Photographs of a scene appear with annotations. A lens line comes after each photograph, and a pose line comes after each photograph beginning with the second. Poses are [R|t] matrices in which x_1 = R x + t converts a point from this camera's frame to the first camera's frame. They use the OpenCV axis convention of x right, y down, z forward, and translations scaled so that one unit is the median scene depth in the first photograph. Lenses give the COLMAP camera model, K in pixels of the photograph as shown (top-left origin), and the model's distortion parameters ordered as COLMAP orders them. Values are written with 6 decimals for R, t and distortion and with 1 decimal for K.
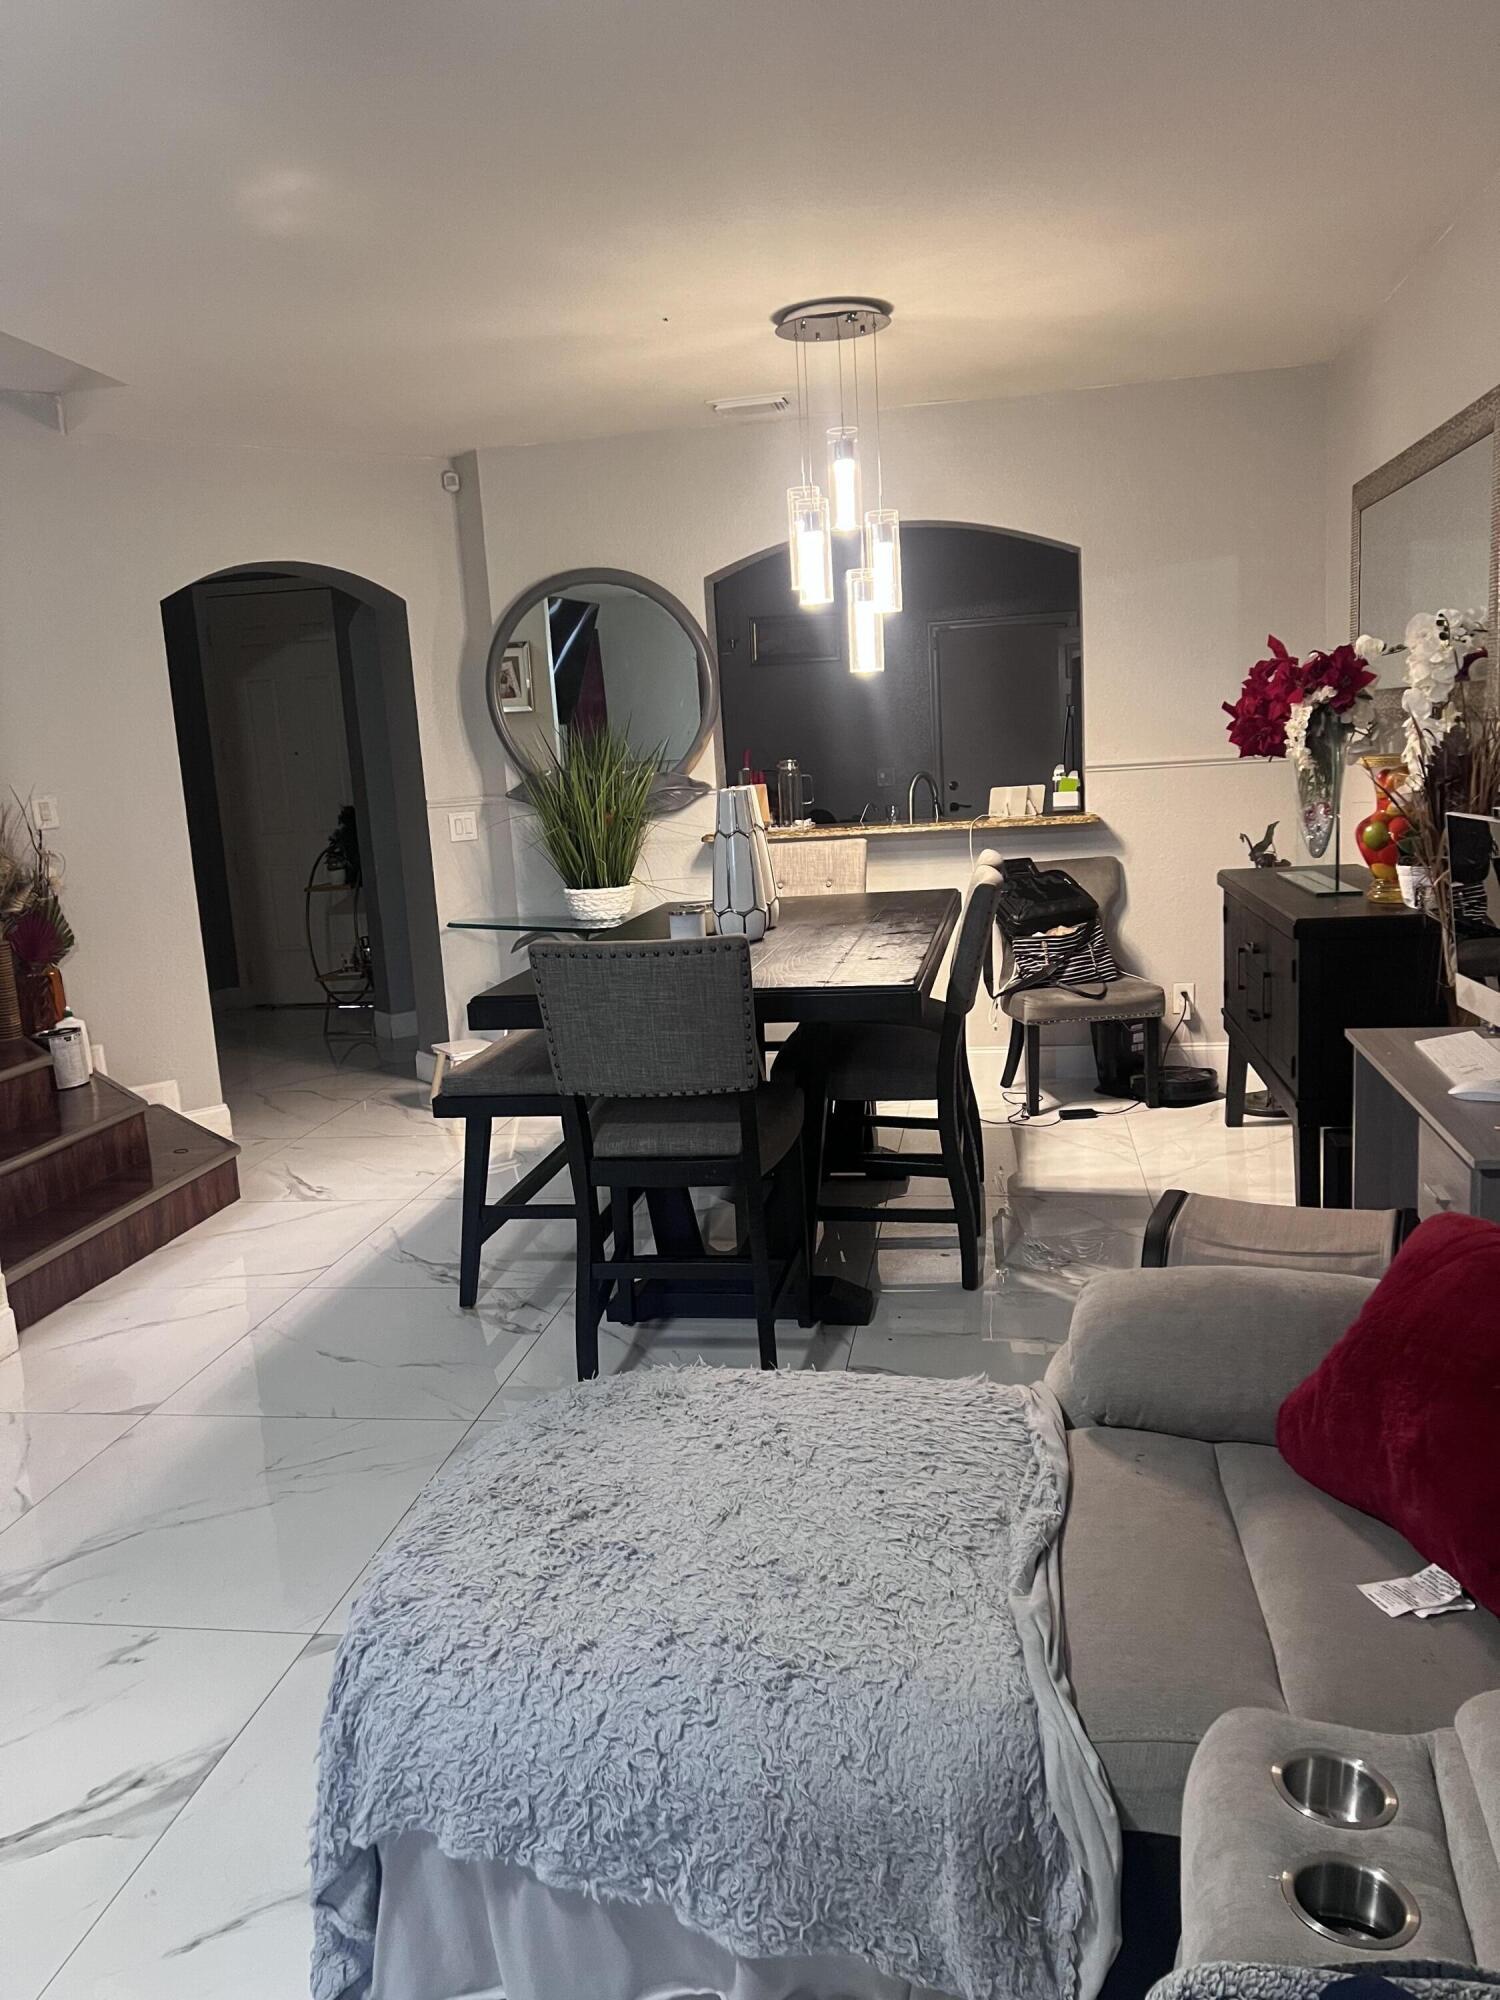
lens RADIAL K [[1496.2, 0, 729.9], [0, 1496.2, 999.2], [0, 0, 1]] dist [0.096004, -0.140276]
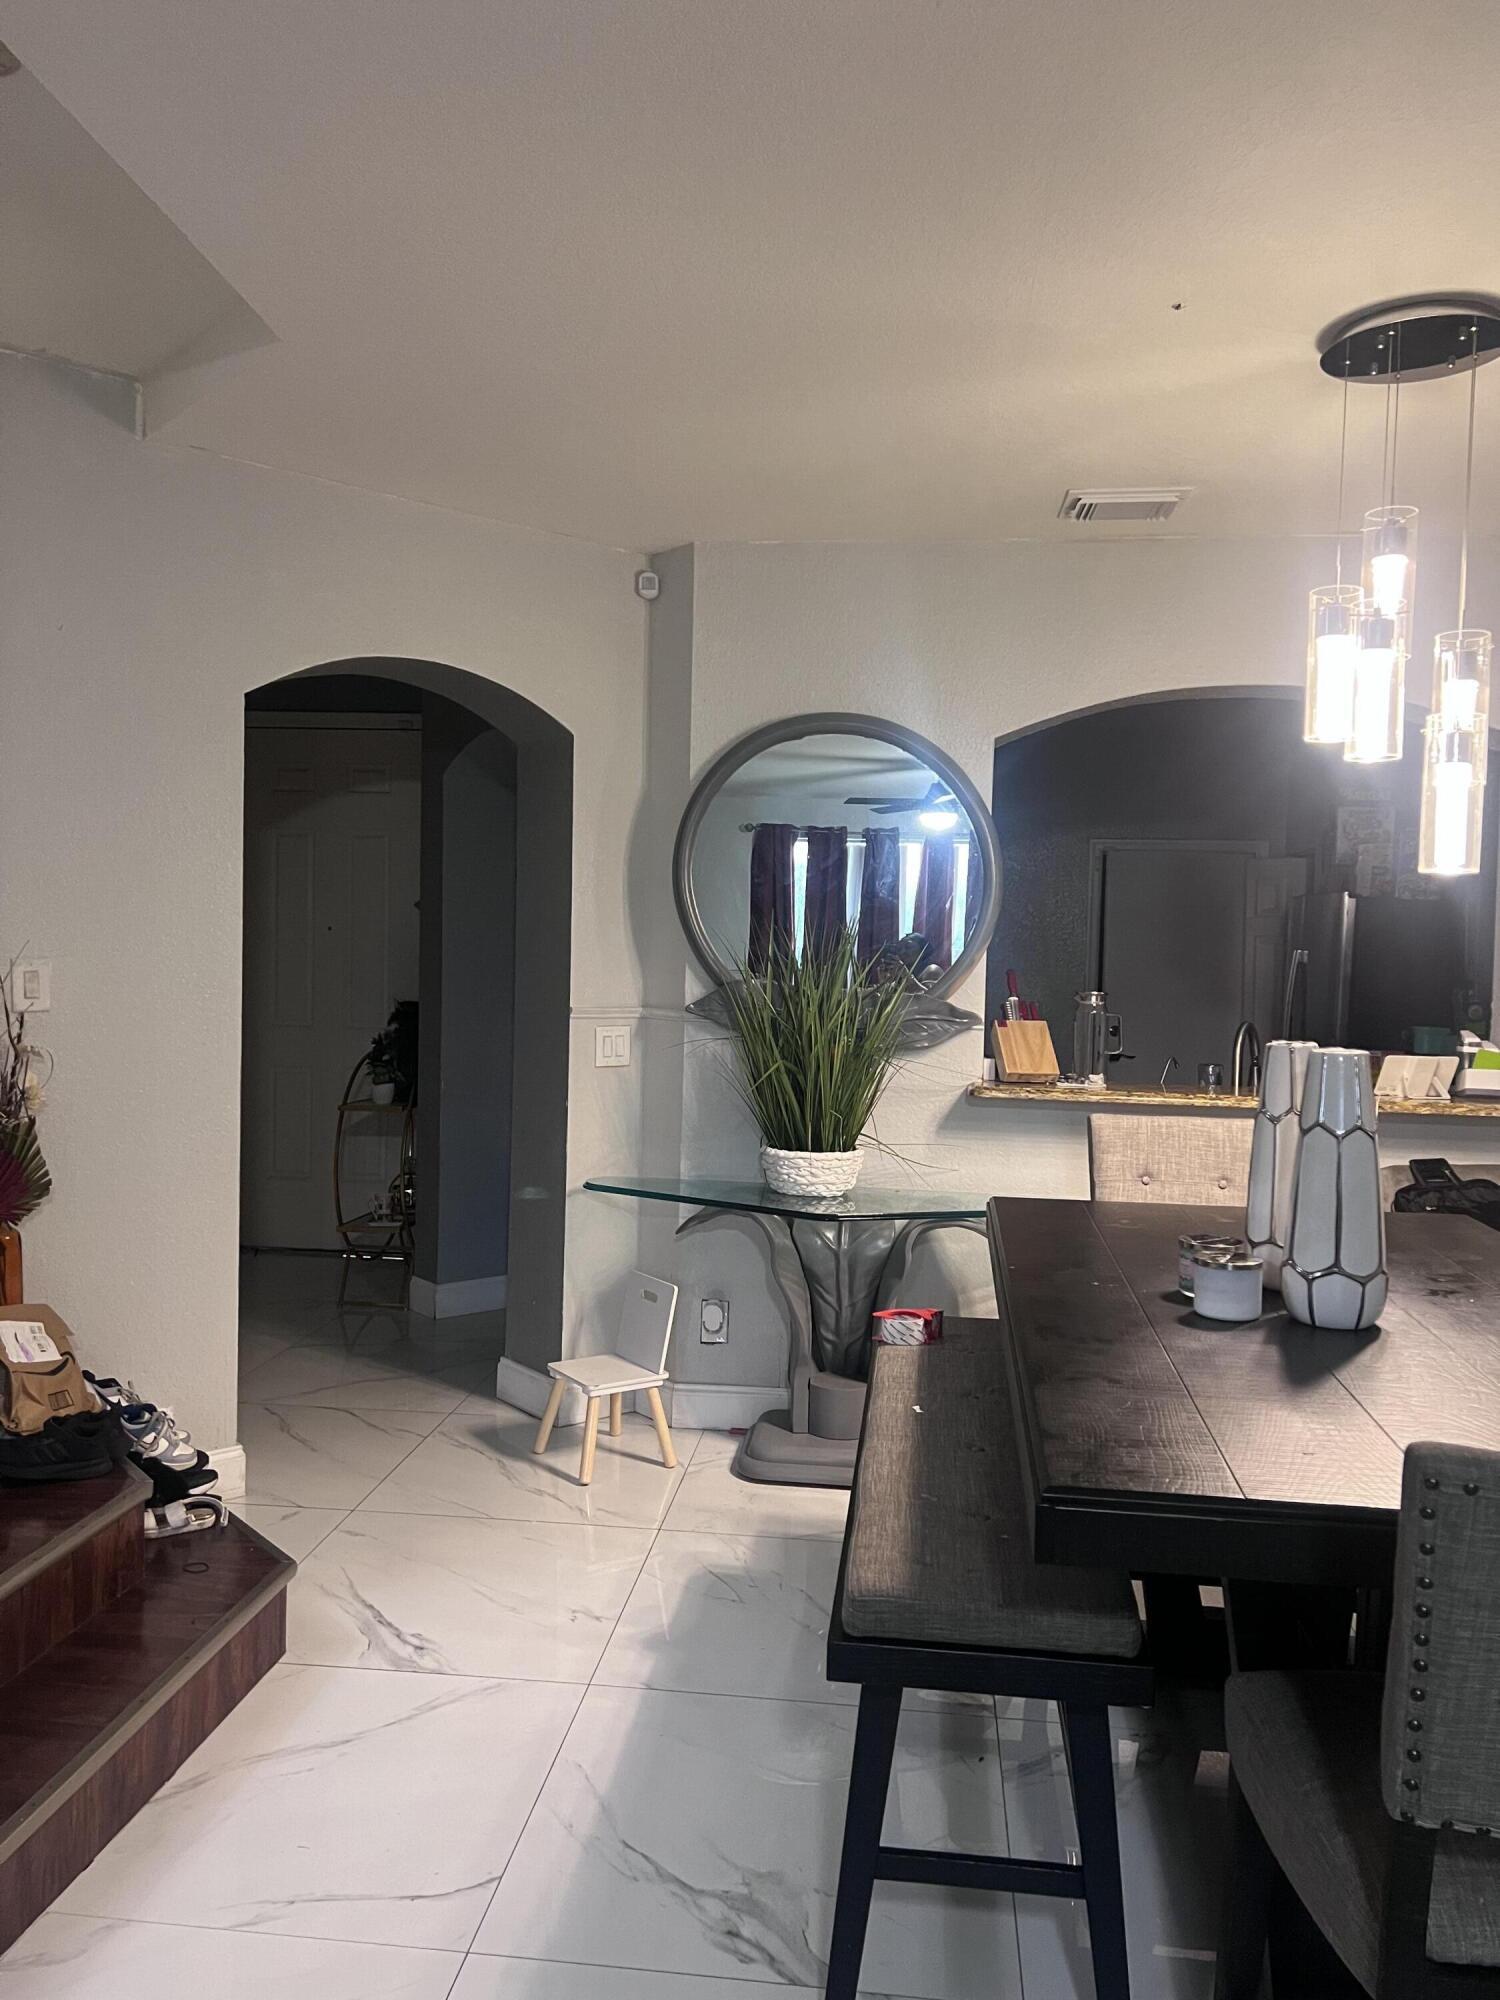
lens RADIAL K [[1513.5, 0, 757.2], [0, 1513.5, 1002.7], [0, 0, 1]] dist [0.062407, -0.045394]
pose [[0.994423, 0.080354, 0.068306, -0.169590], [-0.070143, 0.987579, -0.140600, -0.041562], [-0.078756, 0.135025, 0.987707, 0.299139]]
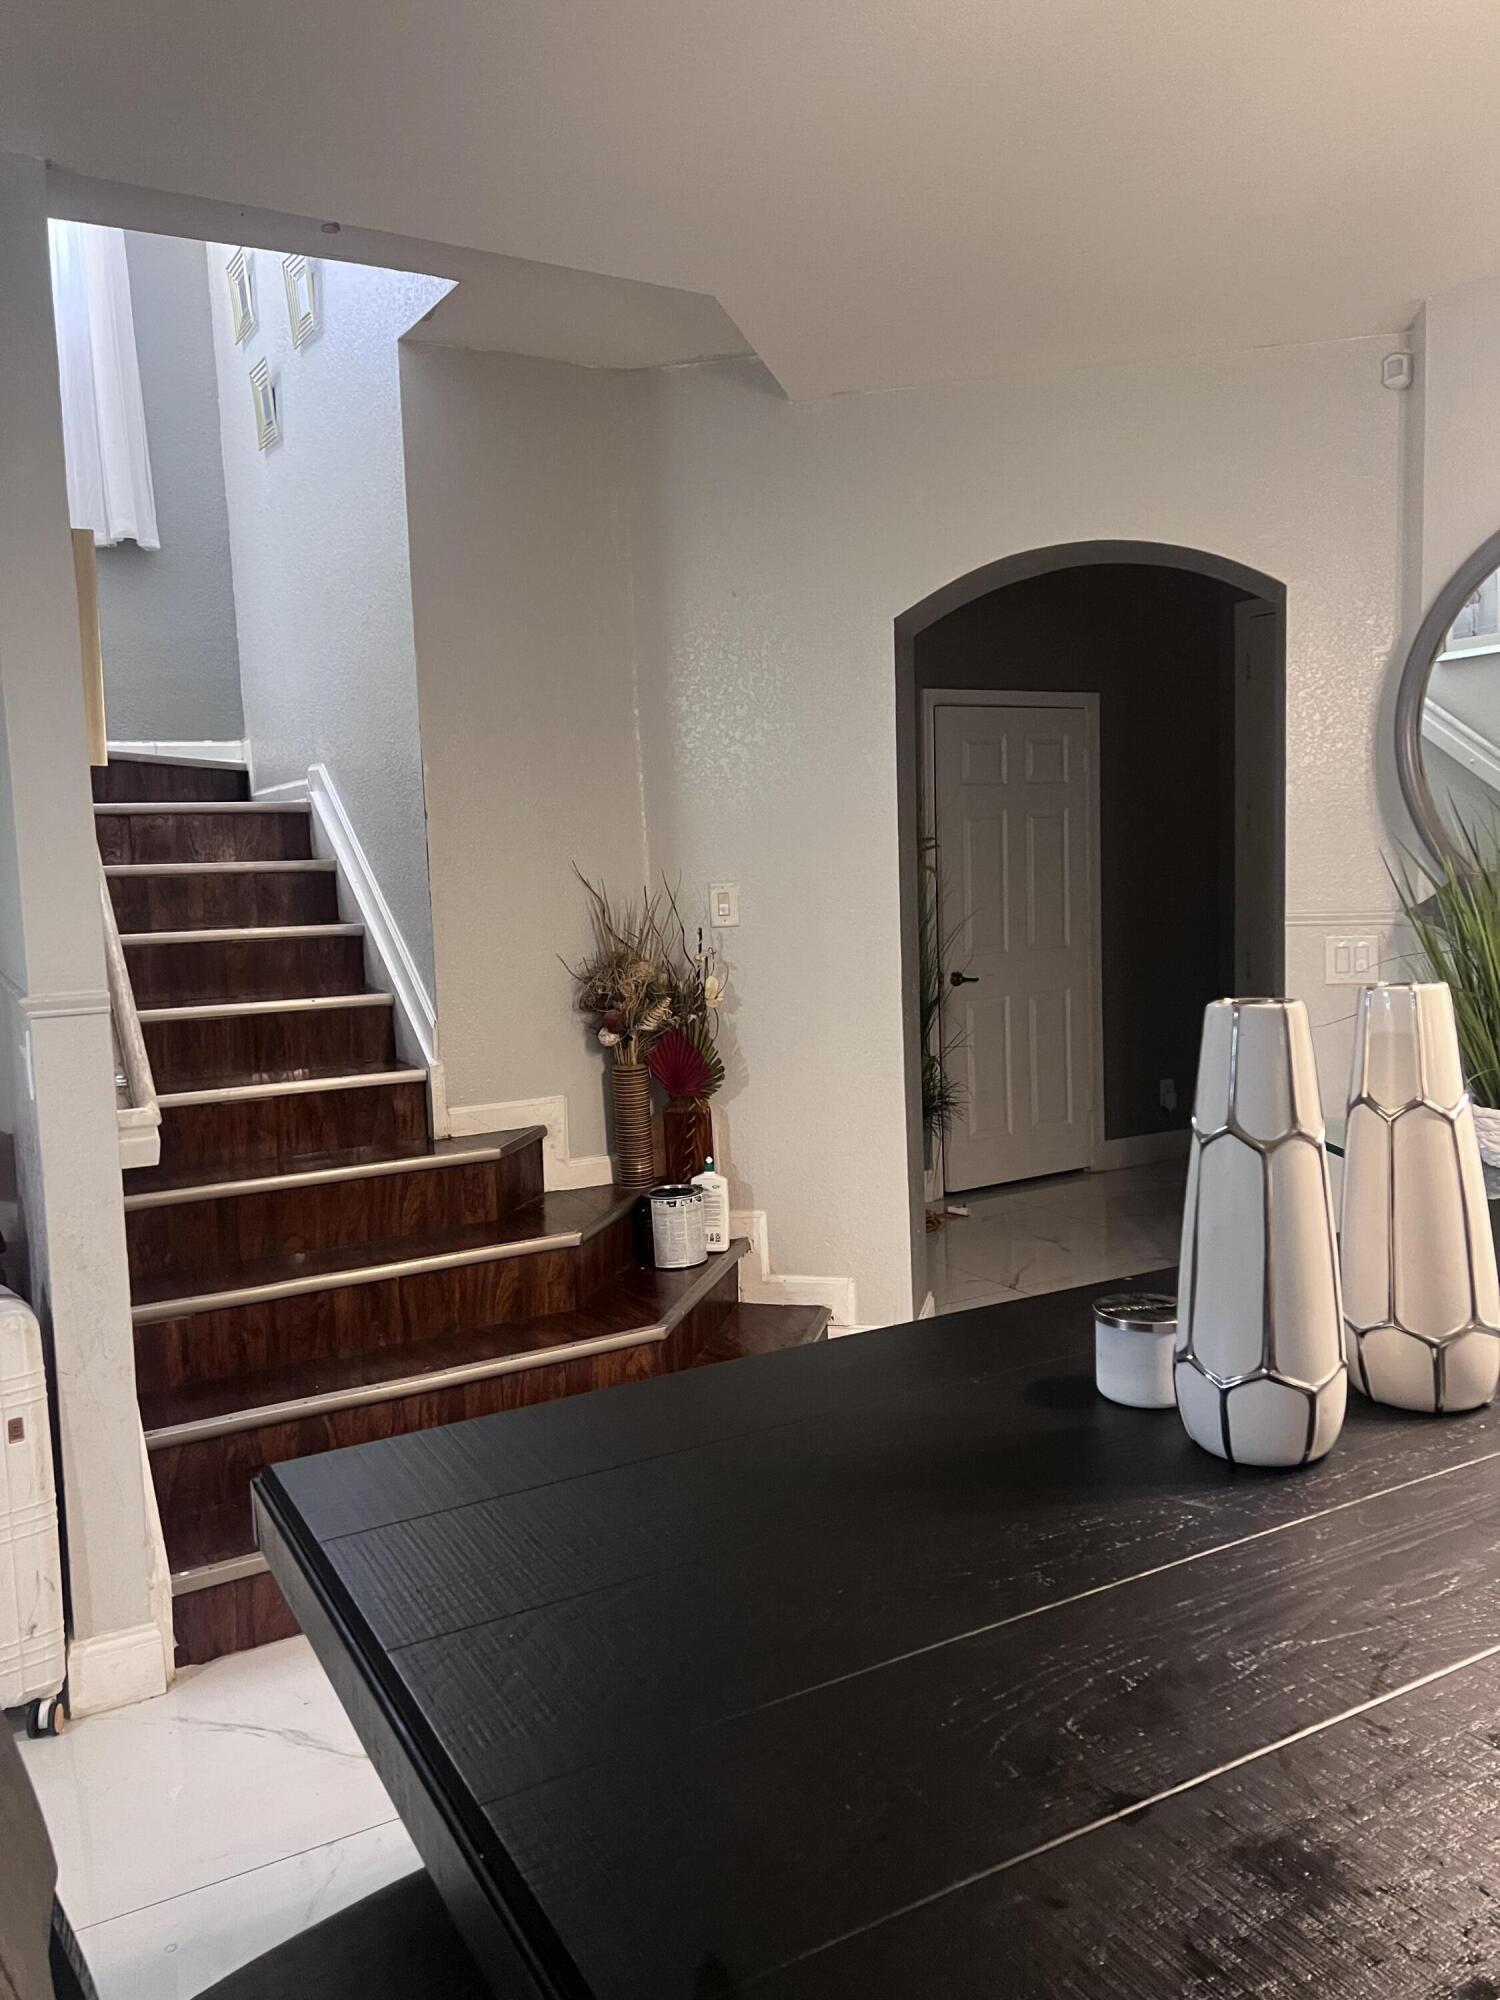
lens RADIAL K [[1496.2, 0, 729.9], [0, 1496.2, 999.2], [0, 0, 1]] dist [0.096004, -0.140276]
pose [[0.637710, 0.115973, -0.761496, 0.126017], [-0.132720, 0.990359, 0.039683, -0.096206], [0.758757, 0.075759, 0.646954, 0.462251]]
